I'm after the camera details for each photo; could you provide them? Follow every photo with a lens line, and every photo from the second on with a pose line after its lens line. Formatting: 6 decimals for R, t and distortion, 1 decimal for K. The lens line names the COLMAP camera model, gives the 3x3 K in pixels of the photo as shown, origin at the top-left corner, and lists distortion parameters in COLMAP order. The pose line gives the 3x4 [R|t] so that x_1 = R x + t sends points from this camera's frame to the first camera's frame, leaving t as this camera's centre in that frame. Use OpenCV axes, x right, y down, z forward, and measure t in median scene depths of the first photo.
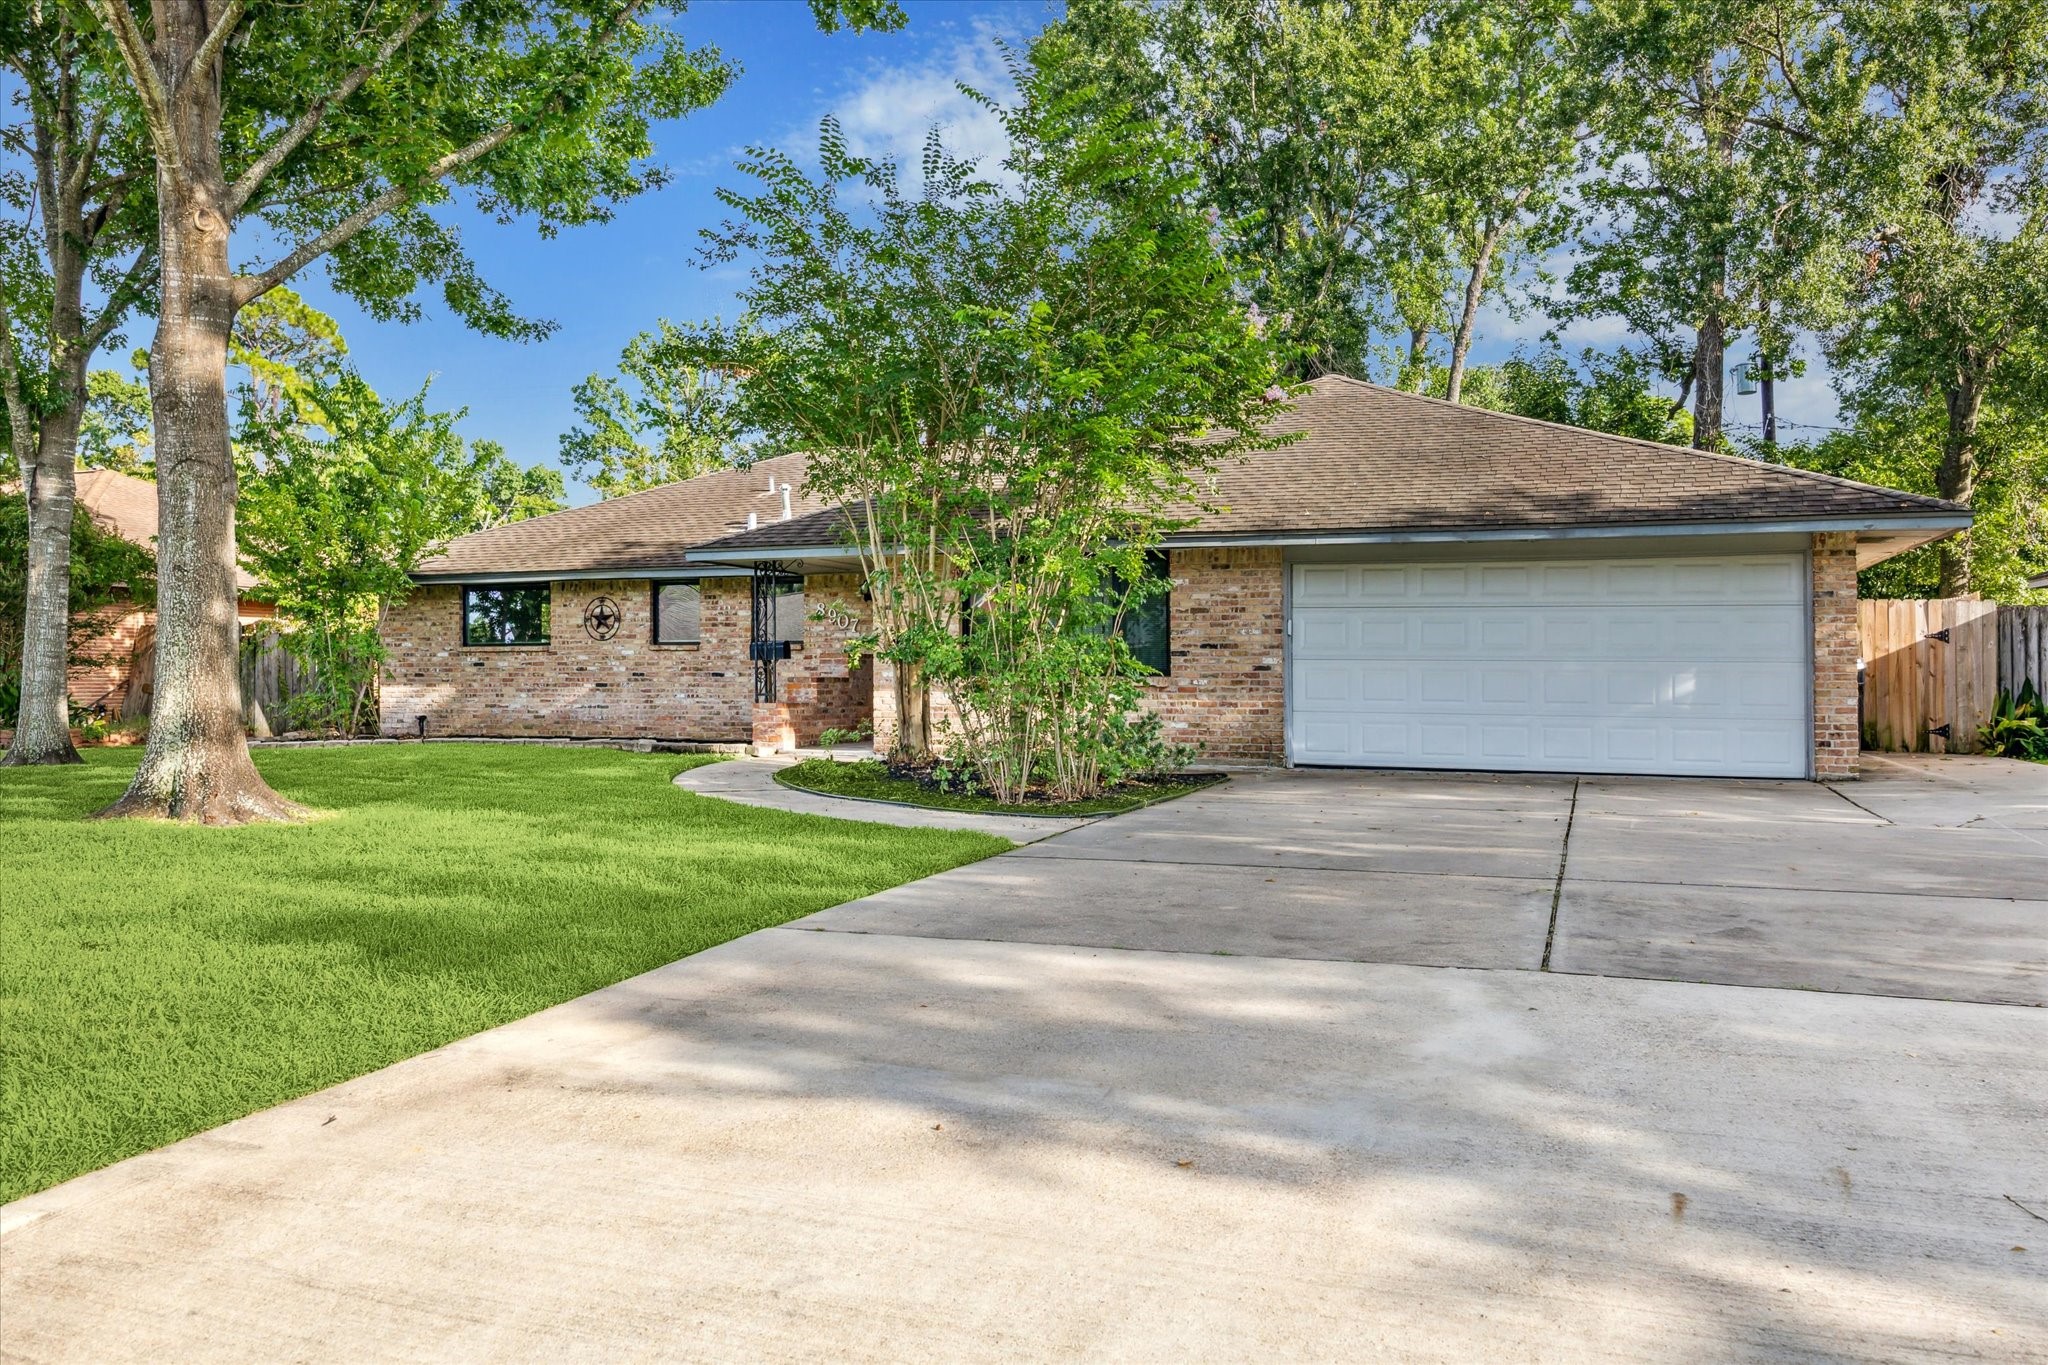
lens RADIAL K [[895.7, 0, 1024.1], [0, 895.7, 677.4], [0, 0, 1]] dist [-0.013039, 0.000206]
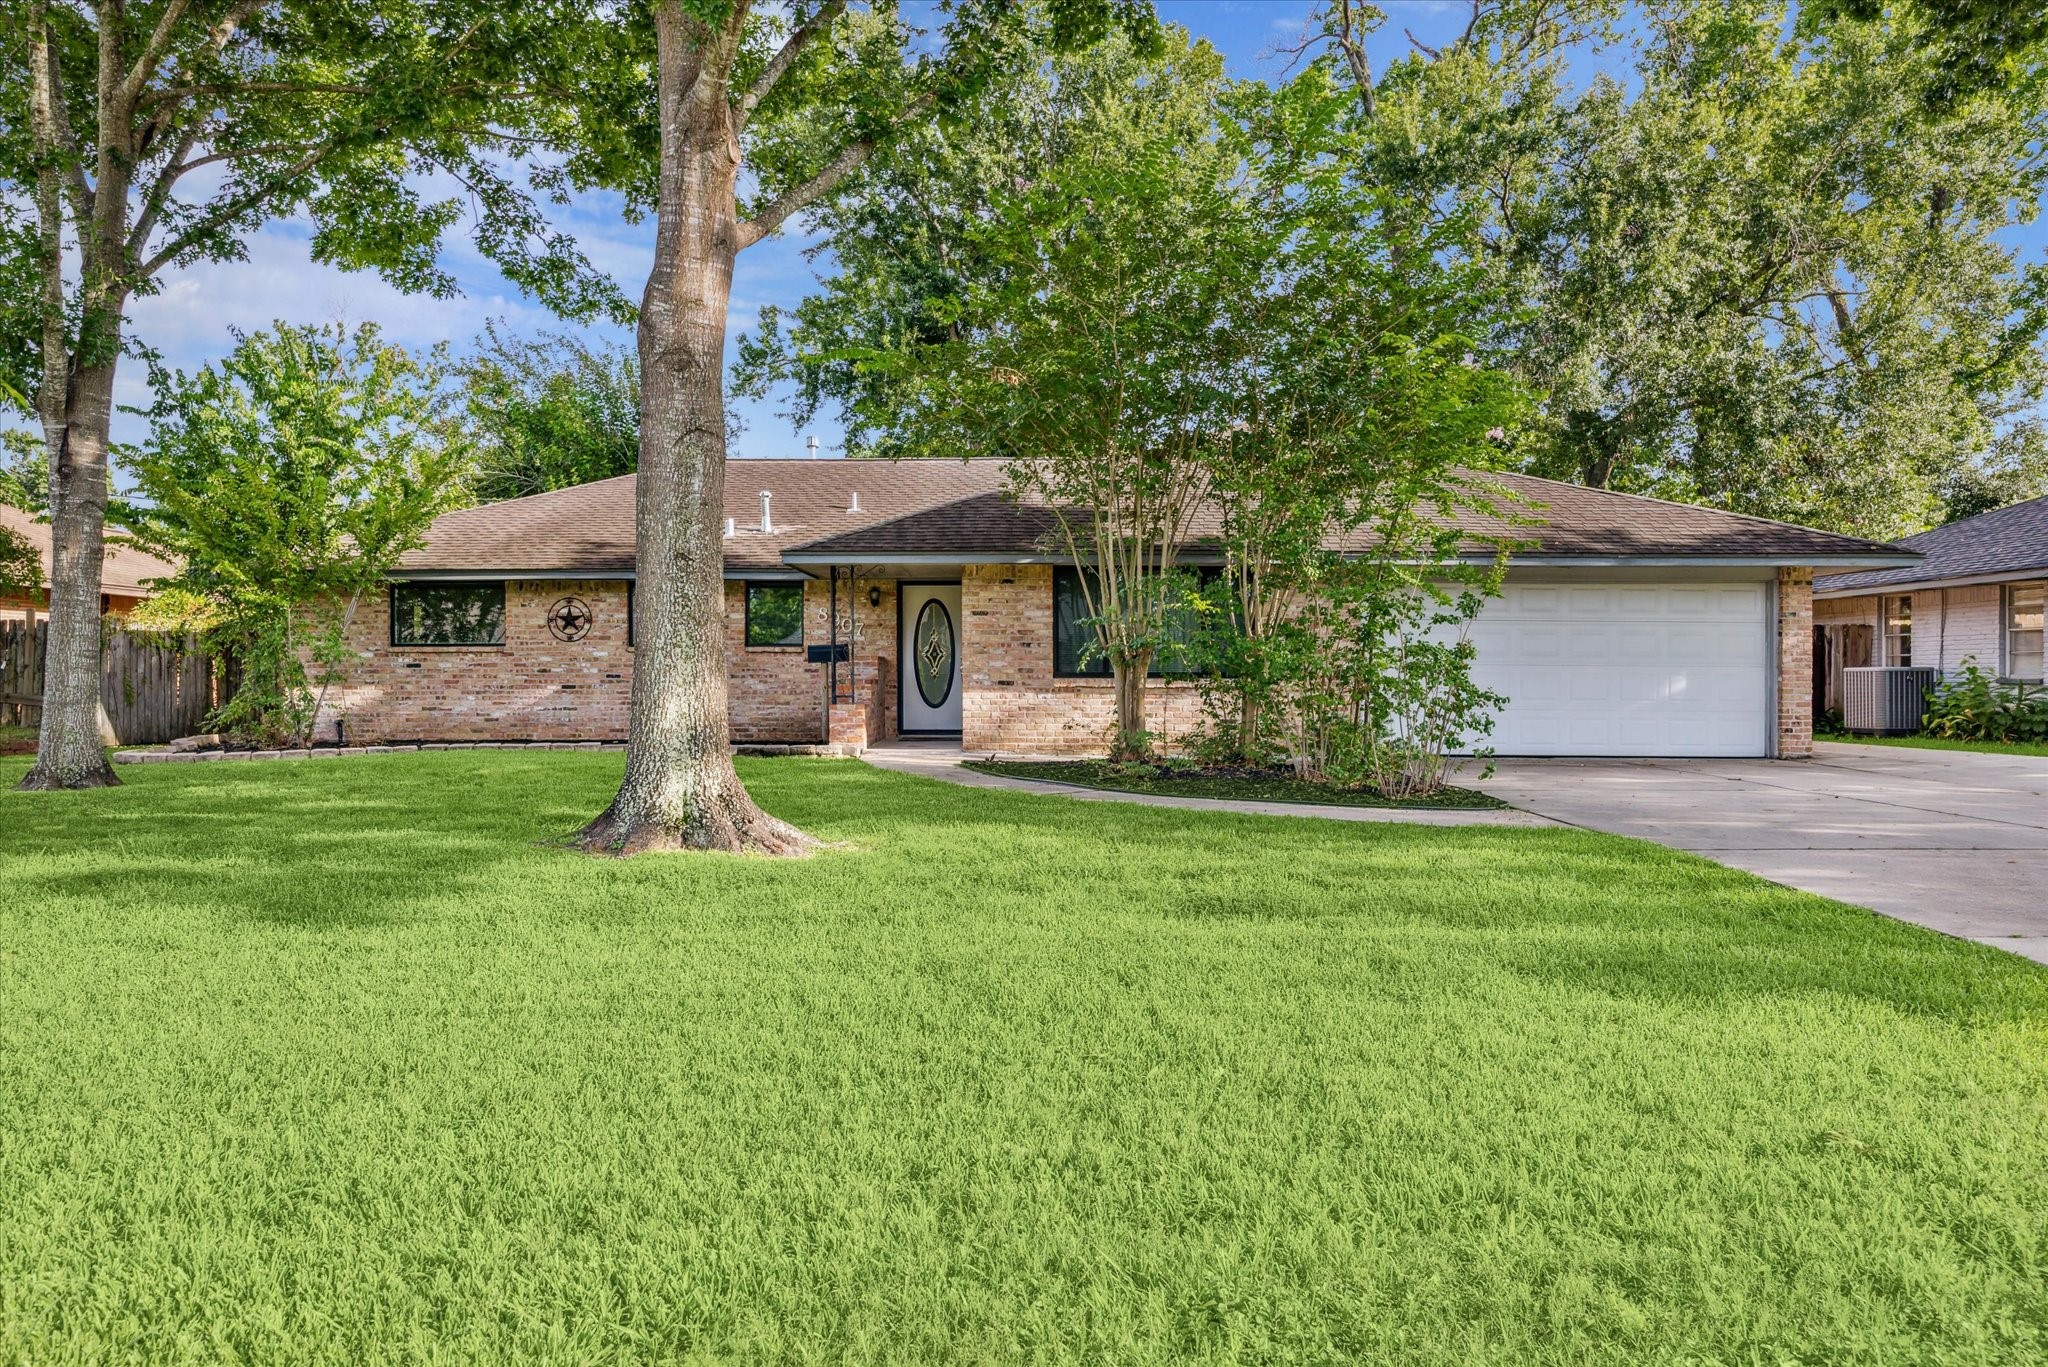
lens RADIAL K [[799.6, 0, 1022.8], [0, 799.6, 687.7], [0, 0, 1]] dist [-0.008728, -0.000079]
pose [[0.978762, -0.003738, 0.204965, -0.291316], [0.001139, 0.999917, 0.012796, -0.002051], [-0.204996, -0.012291, 0.978686, 0.064180]]
